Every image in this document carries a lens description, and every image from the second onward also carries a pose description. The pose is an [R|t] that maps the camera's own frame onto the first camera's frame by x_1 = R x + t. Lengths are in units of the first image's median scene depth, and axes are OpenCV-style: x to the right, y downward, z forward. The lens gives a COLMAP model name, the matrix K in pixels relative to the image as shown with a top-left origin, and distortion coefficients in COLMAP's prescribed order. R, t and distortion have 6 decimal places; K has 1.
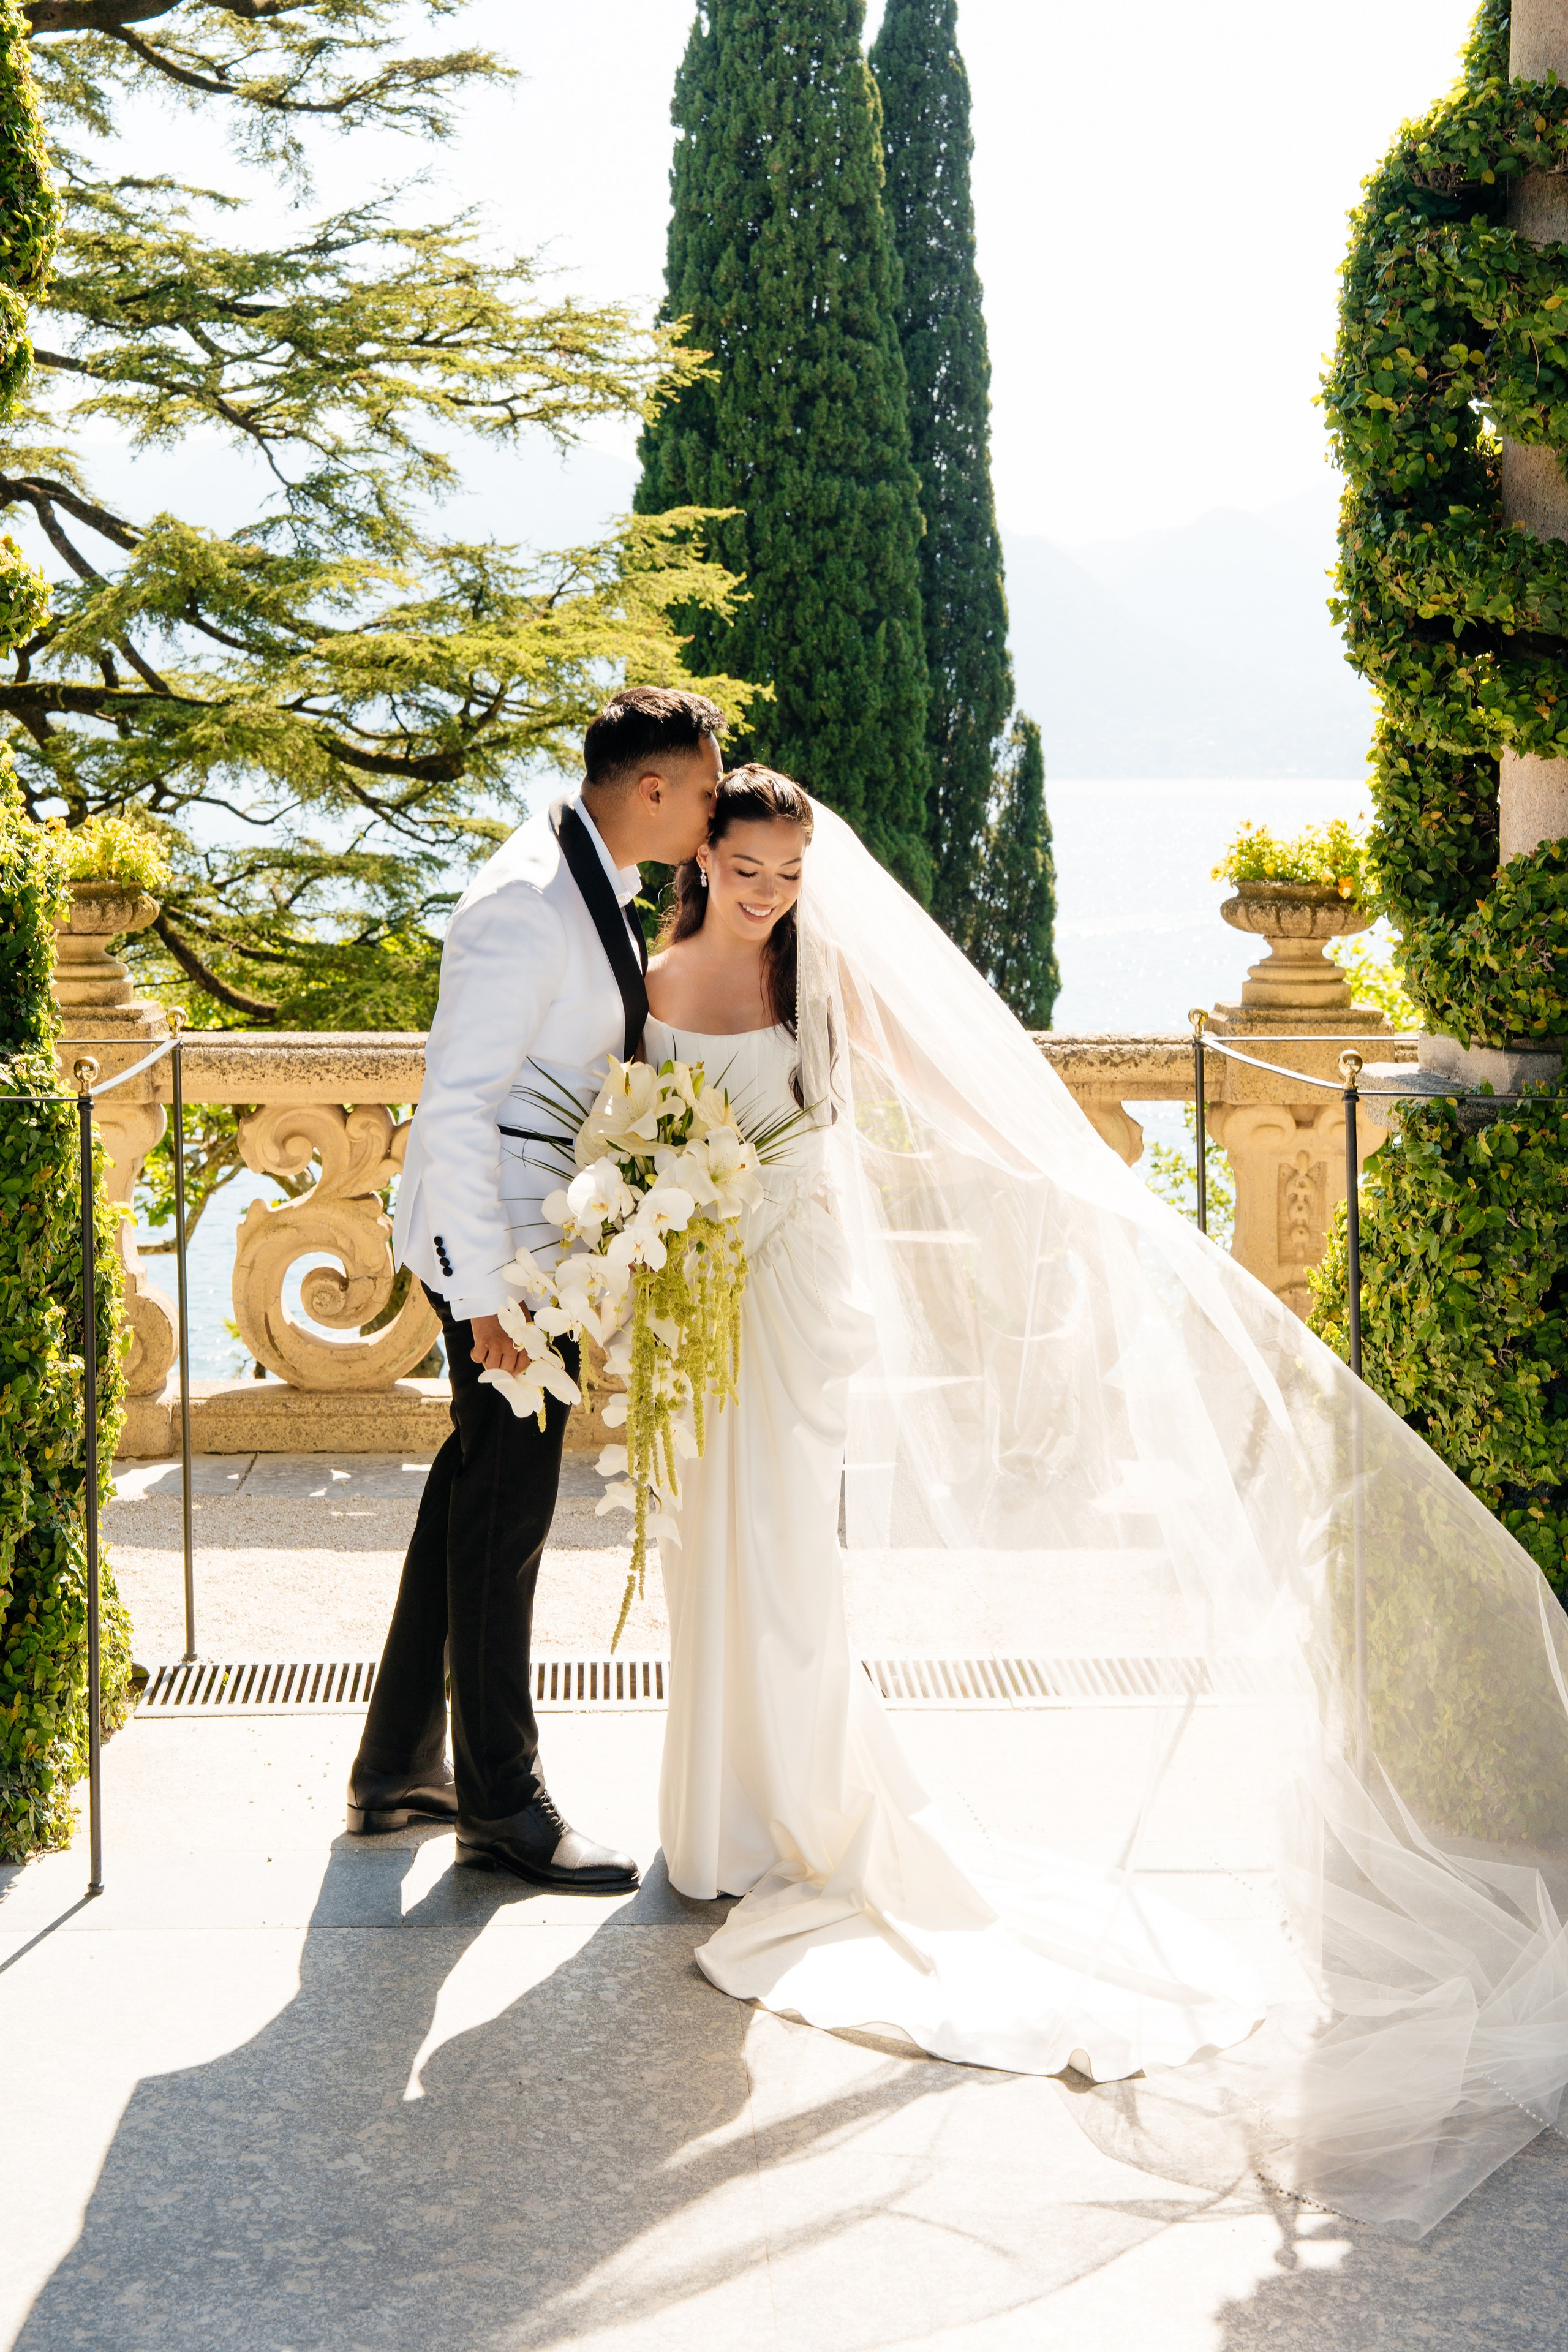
lens RADIAL K [[2751.5, 0, 647.6], [0, 2751.5, 932.7], [0, 0, 1]] dist [-0.000471, 0.005444]
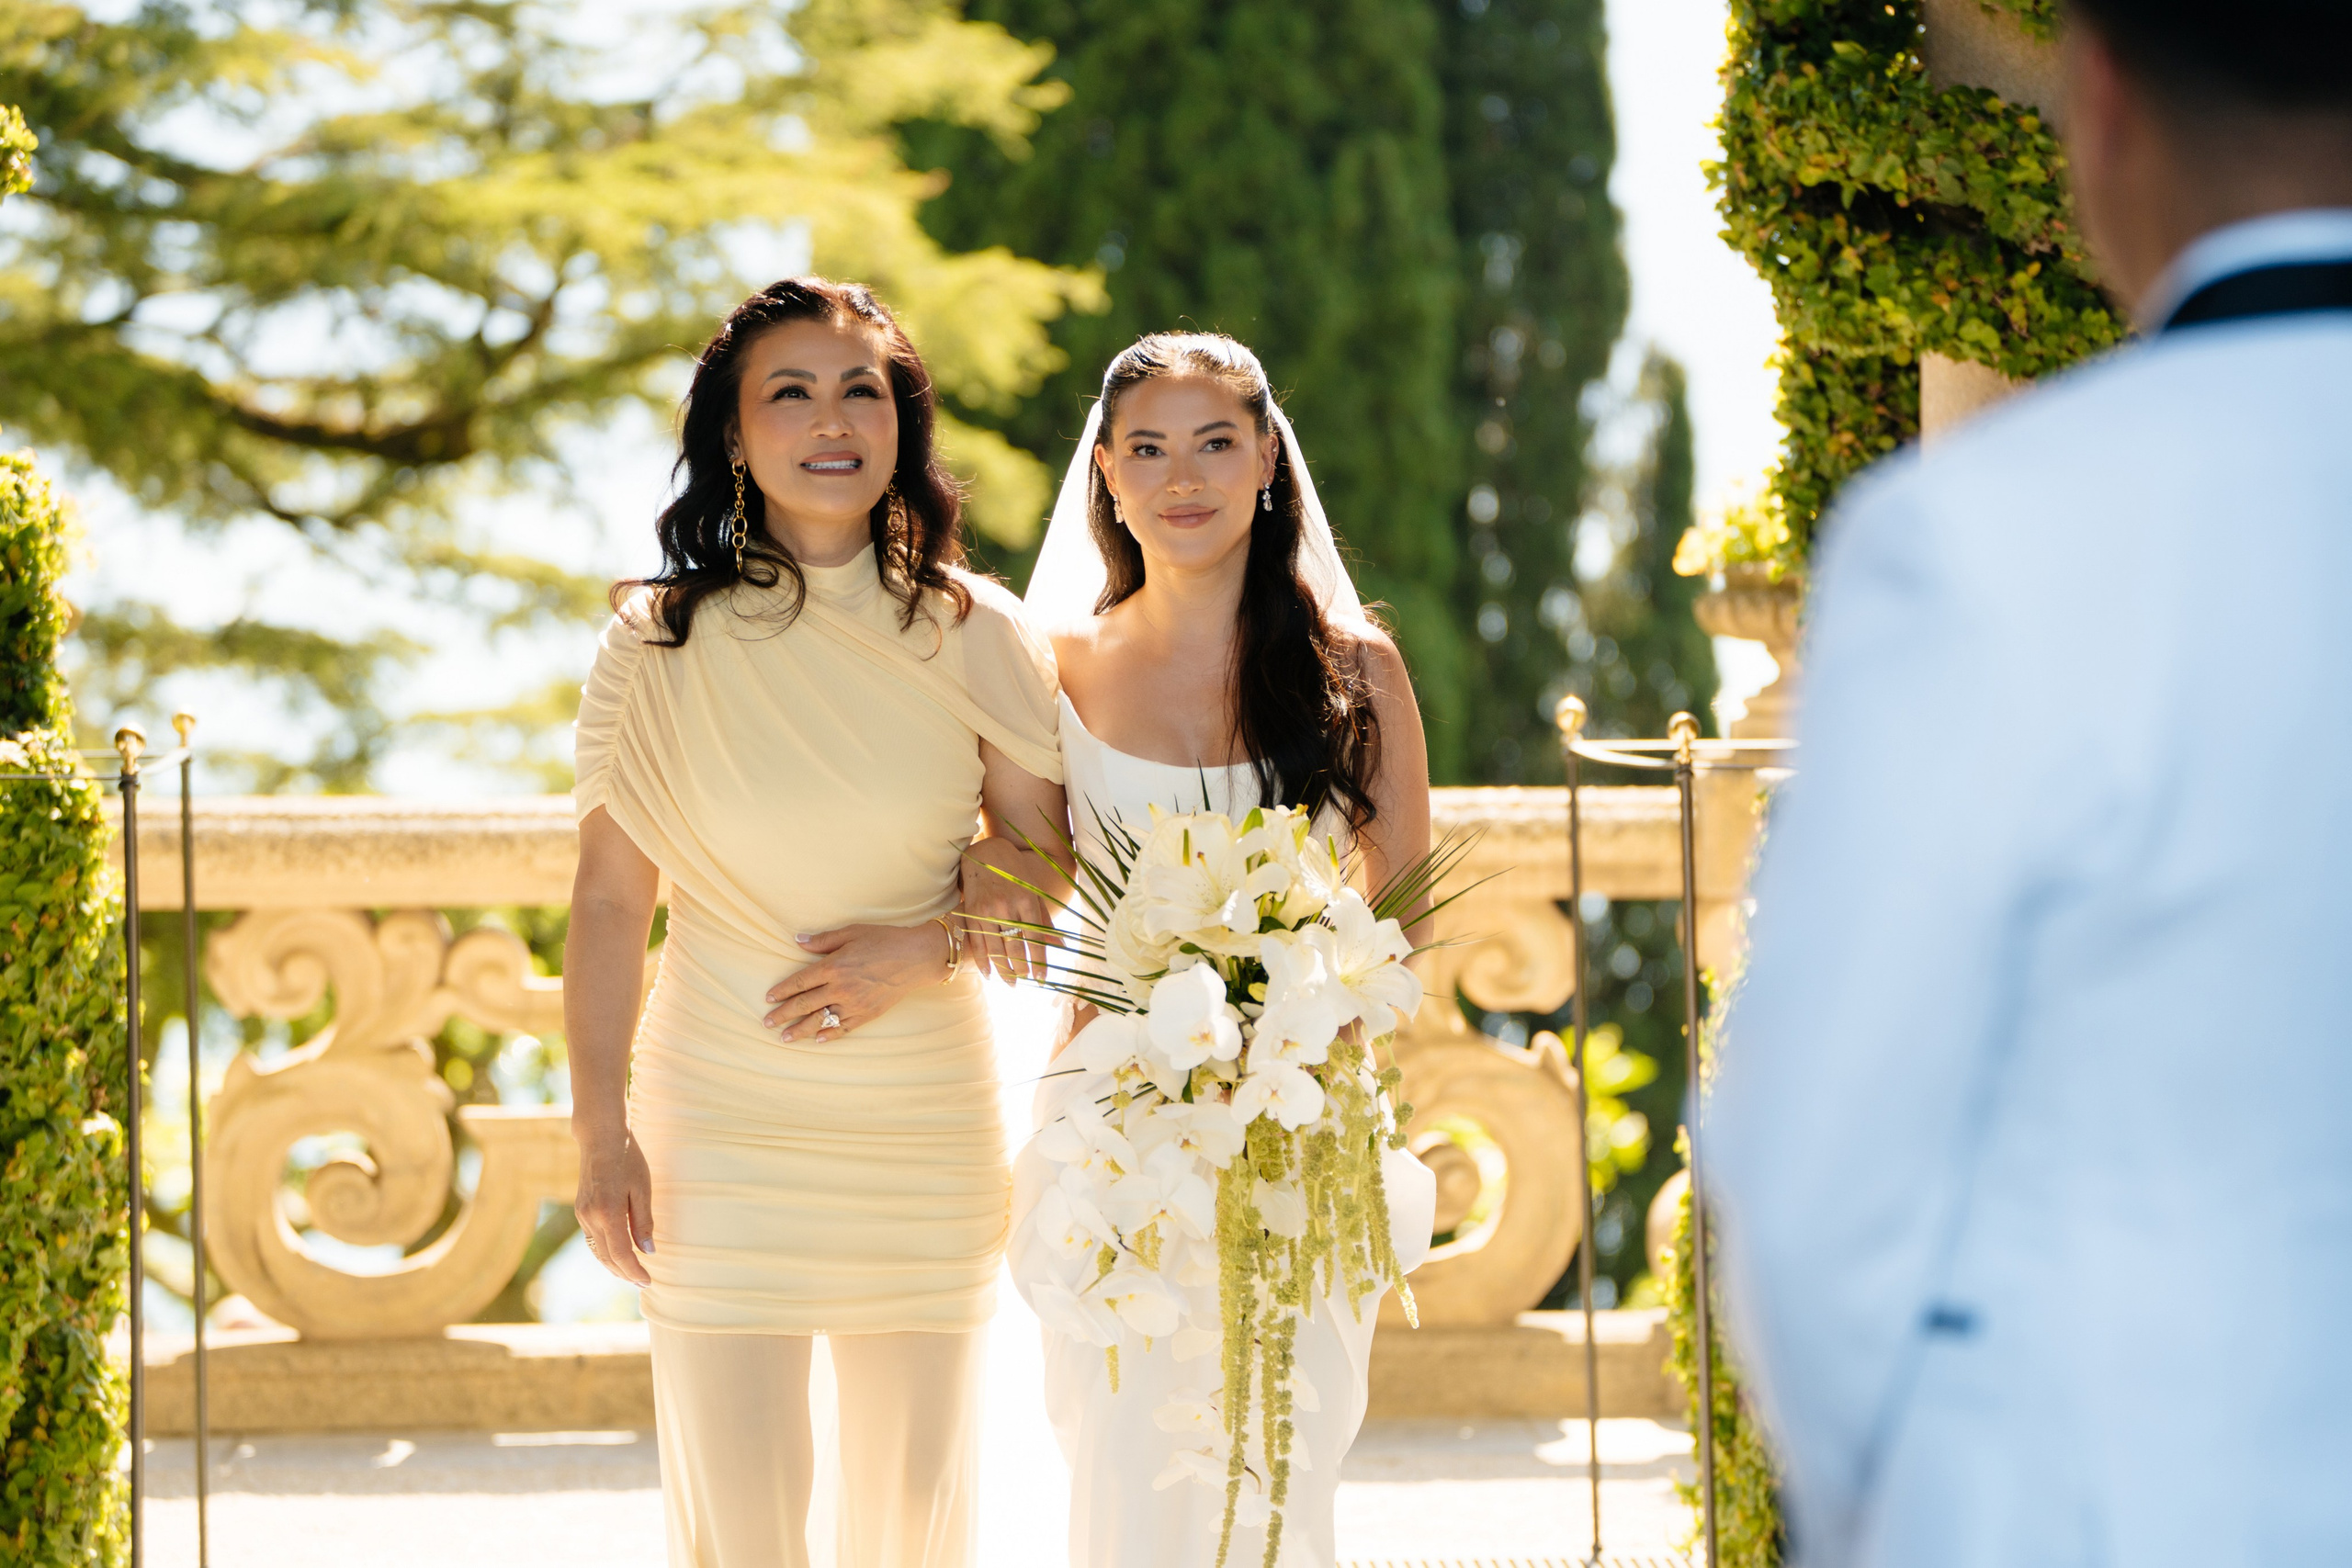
lens RADIAL K [[7195.5, 0, 1182.0], [0, 7195.5, 730.9], [0, 0, 1]] dist [0.488001, 1.264316]
pose [[0.999057, -0.003685, 0.043258, 0.003465], [0.004874, 0.999612, -0.027425, 0.029241], [-0.043141, 0.027610, 0.998687, -0.315716]]
